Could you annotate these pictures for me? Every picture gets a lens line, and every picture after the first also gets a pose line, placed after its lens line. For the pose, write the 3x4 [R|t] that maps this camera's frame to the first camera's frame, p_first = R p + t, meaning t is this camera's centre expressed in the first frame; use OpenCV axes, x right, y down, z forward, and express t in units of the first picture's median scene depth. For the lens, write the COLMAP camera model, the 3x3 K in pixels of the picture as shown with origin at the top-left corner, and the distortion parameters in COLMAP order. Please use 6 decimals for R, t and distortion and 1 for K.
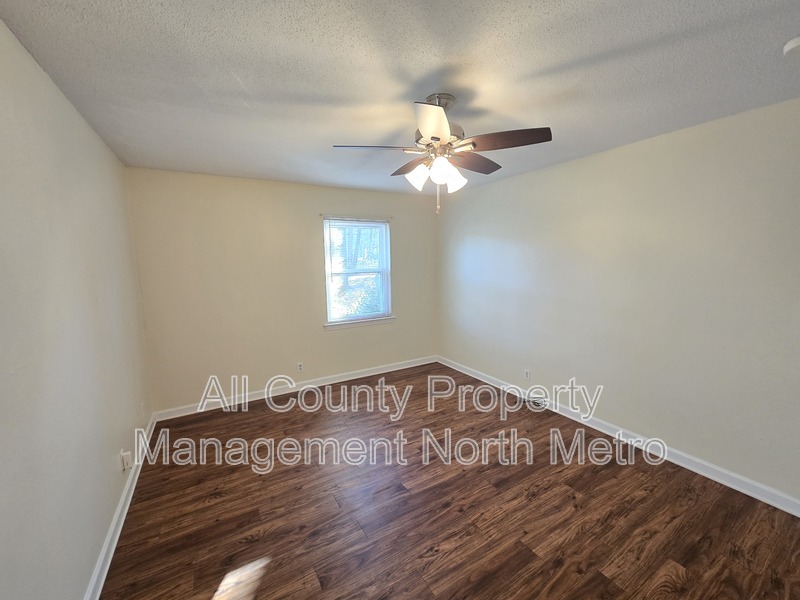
lens RADIAL K [[329.3, 0, 407.0], [0, 329.3, 298.4], [0, 0, 1]] dist [0.002706, 0.000611]
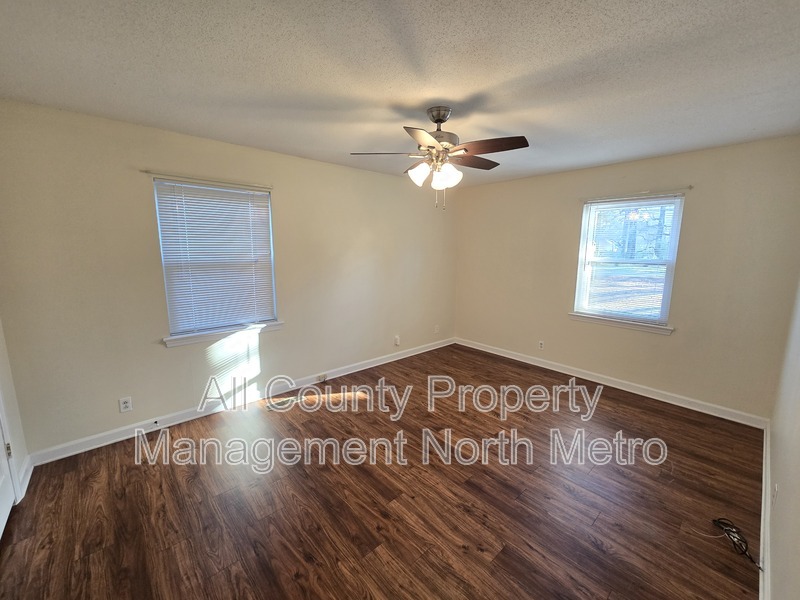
lens RADIAL K [[329.3, 0, 407.8], [0, 329.3, 299.3], [0, 0, 1]] dist [0.002706, 0.000611]
pose [[0.187939, 0.168530, -0.967614, 1.209808], [-0.122239, 0.981523, 0.147210, -0.092354], [0.974544, 0.090613, 0.205068, 0.644060]]
